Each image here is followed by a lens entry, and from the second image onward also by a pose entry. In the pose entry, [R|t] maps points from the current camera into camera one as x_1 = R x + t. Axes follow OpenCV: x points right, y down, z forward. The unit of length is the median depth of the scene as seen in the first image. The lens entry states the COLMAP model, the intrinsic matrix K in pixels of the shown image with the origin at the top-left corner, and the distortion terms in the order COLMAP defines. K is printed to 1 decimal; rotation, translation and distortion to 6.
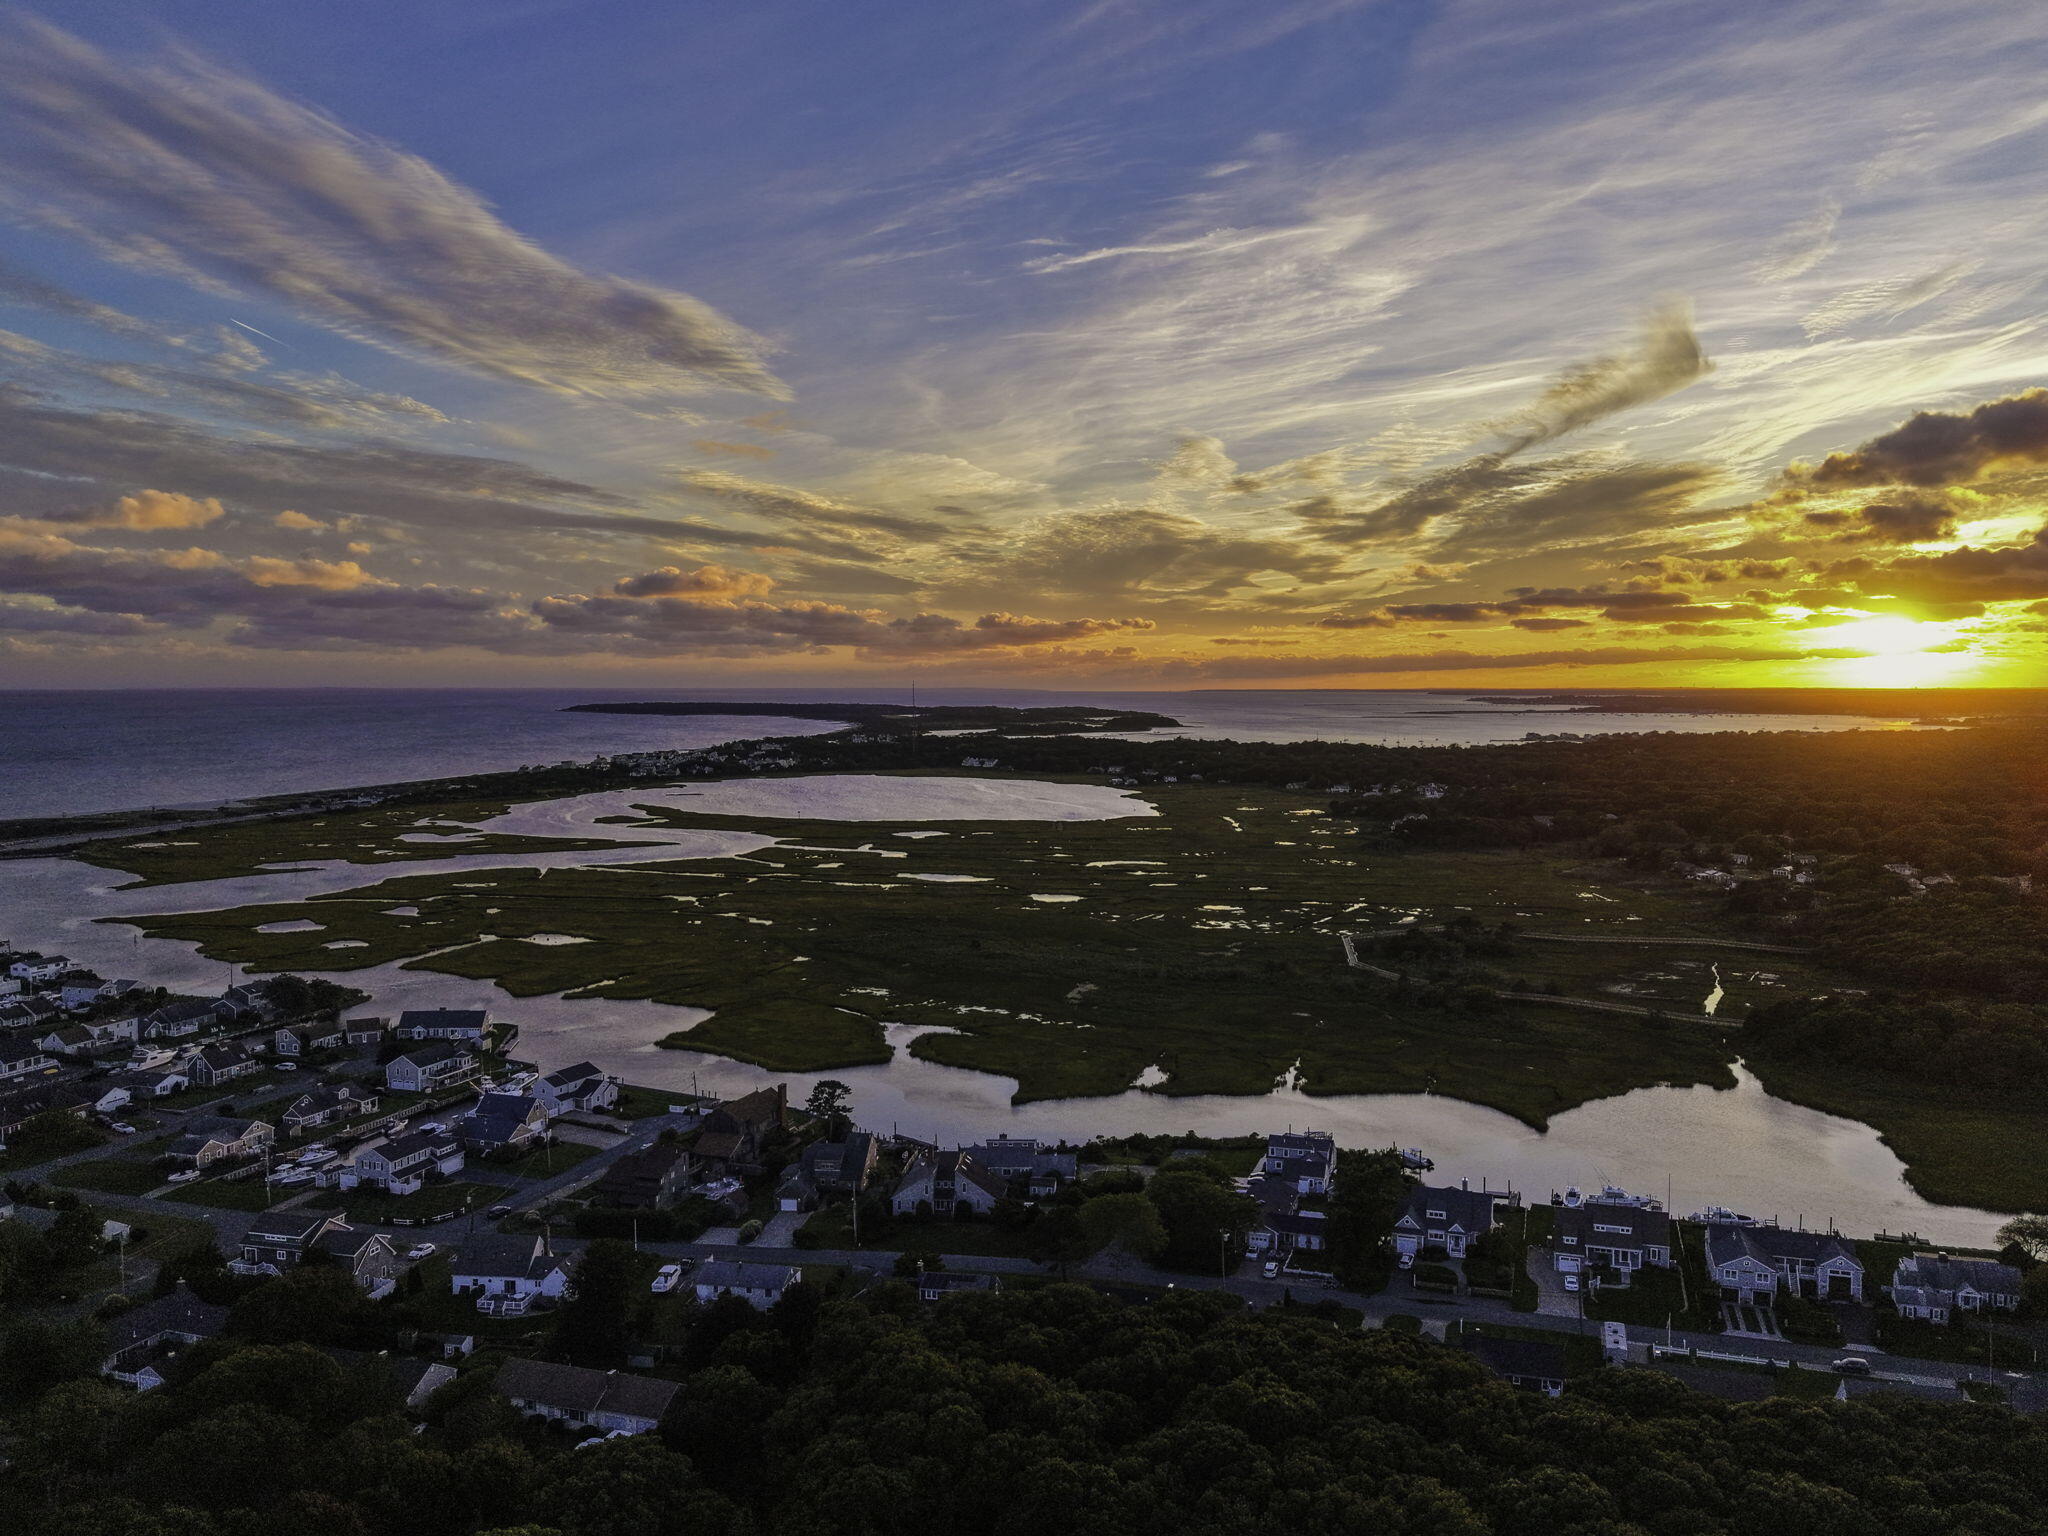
lens RADIAL K [[1606.6, 0, 1084.7], [0, 1606.6, 801.7], [0, 0, 1]] dist [0.048026, -0.065776]
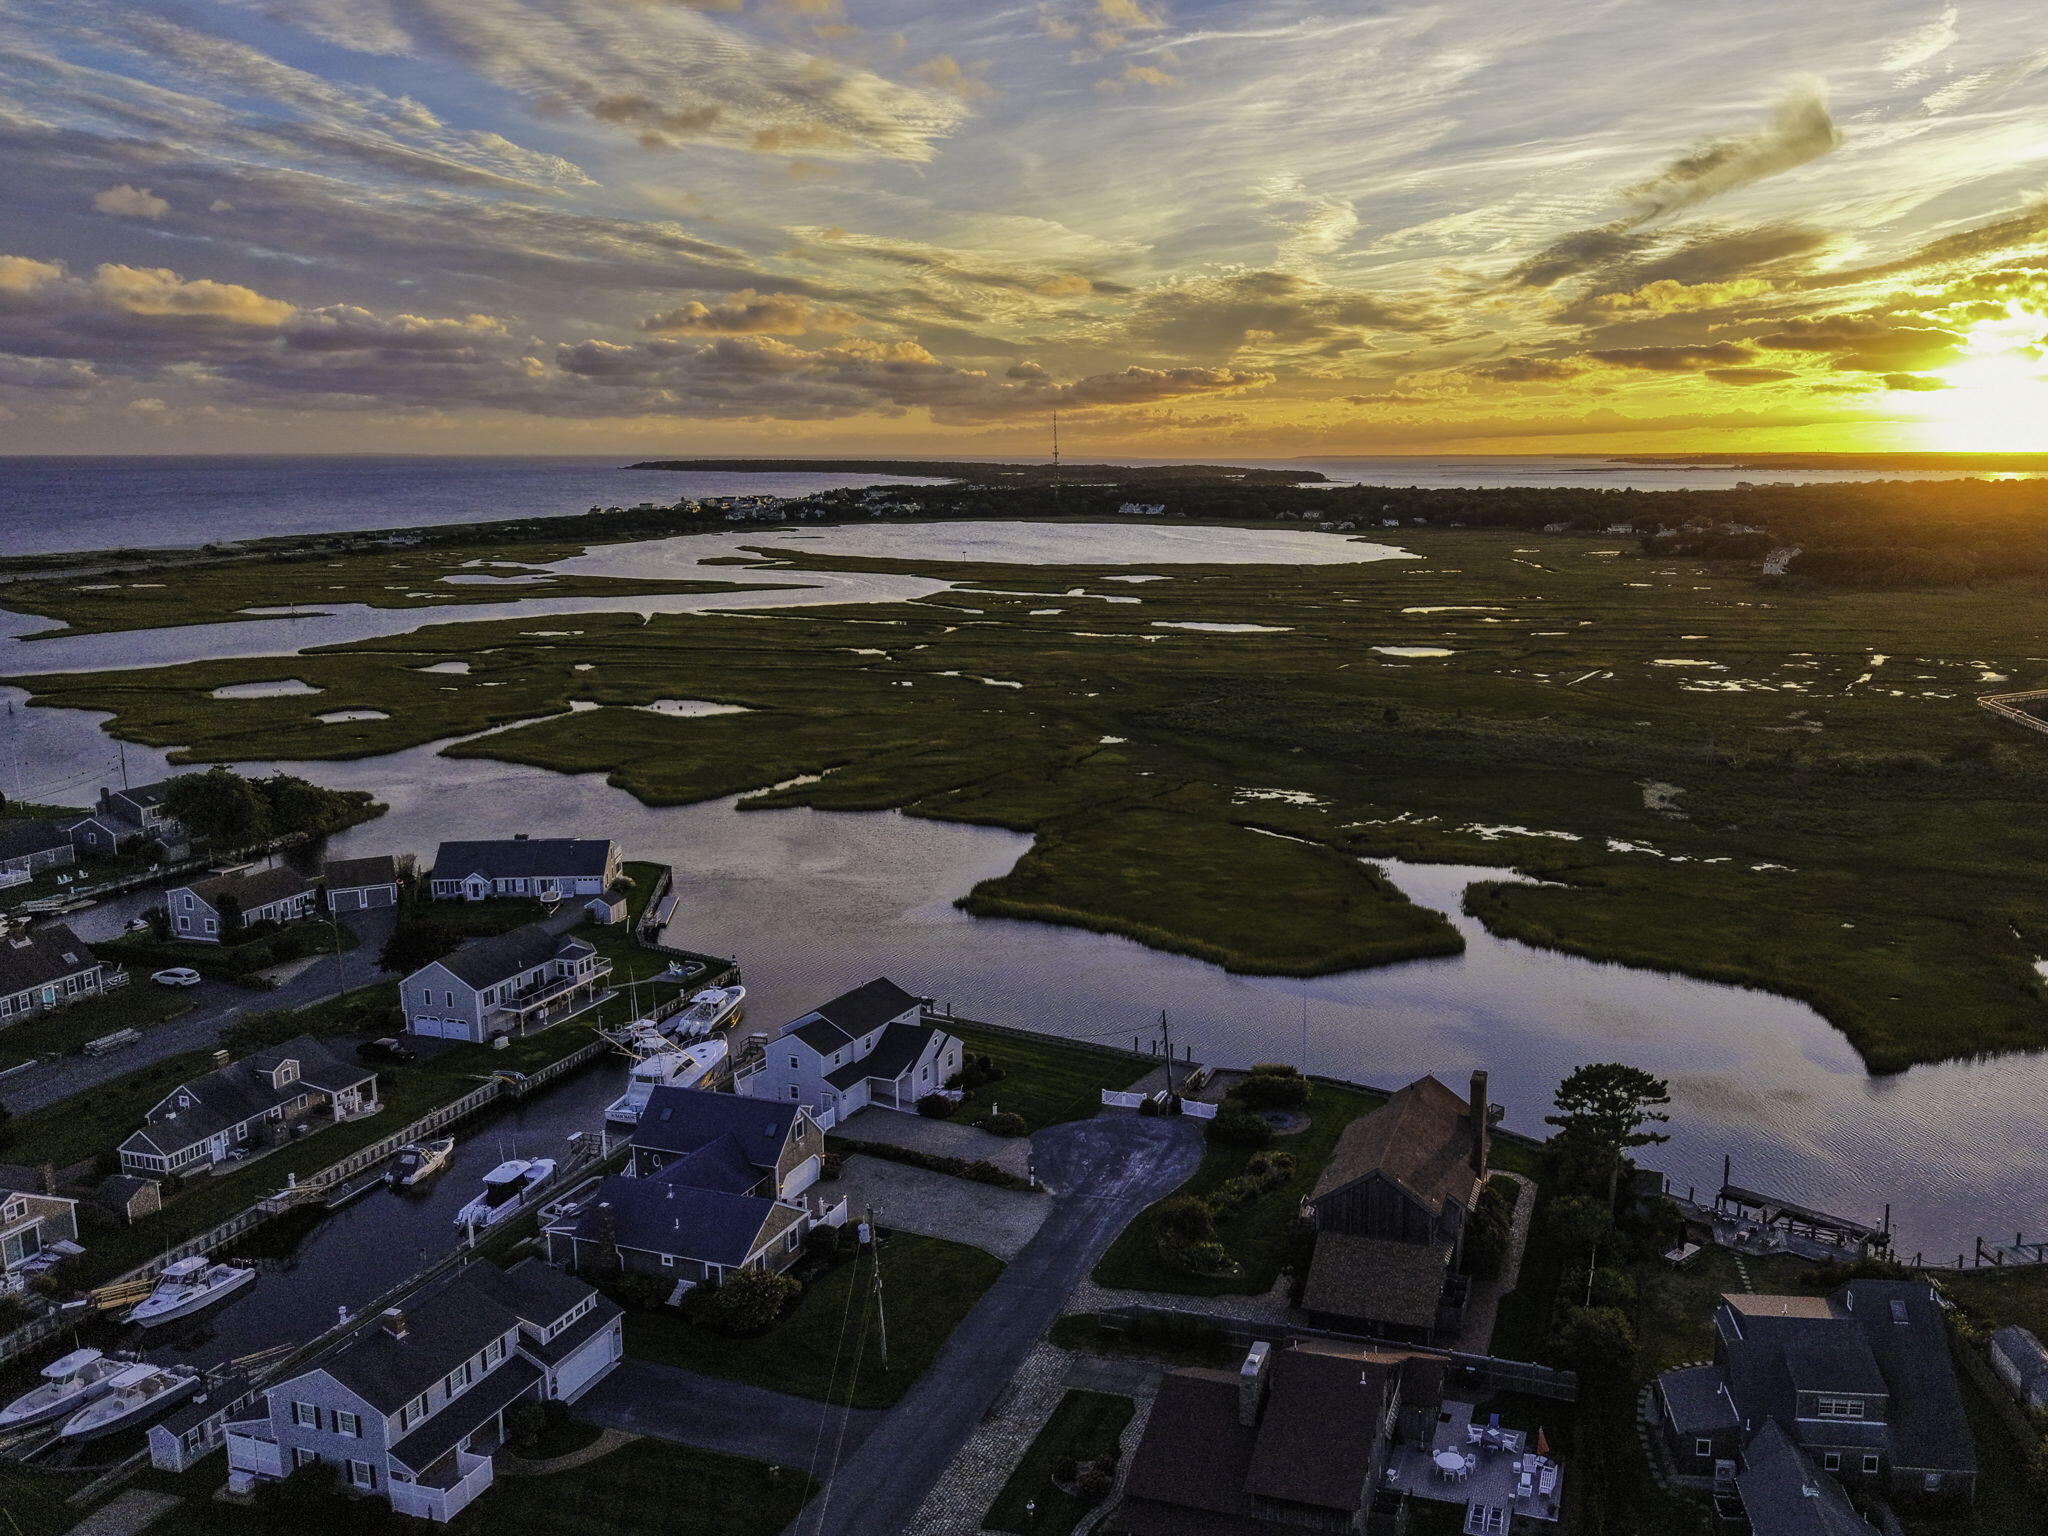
lens RADIAL K [[1658.8, 0, 1193.9], [0, 1658.8, 772.1], [0, 0, 1]] dist [0.047812, -0.055841]
pose [[0.999889, -0.003709, 0.014447, -0.097279], [0.002020, 0.993334, 0.115250, 0.024363], [-0.014778, -0.115208, 0.993231, 0.240966]]
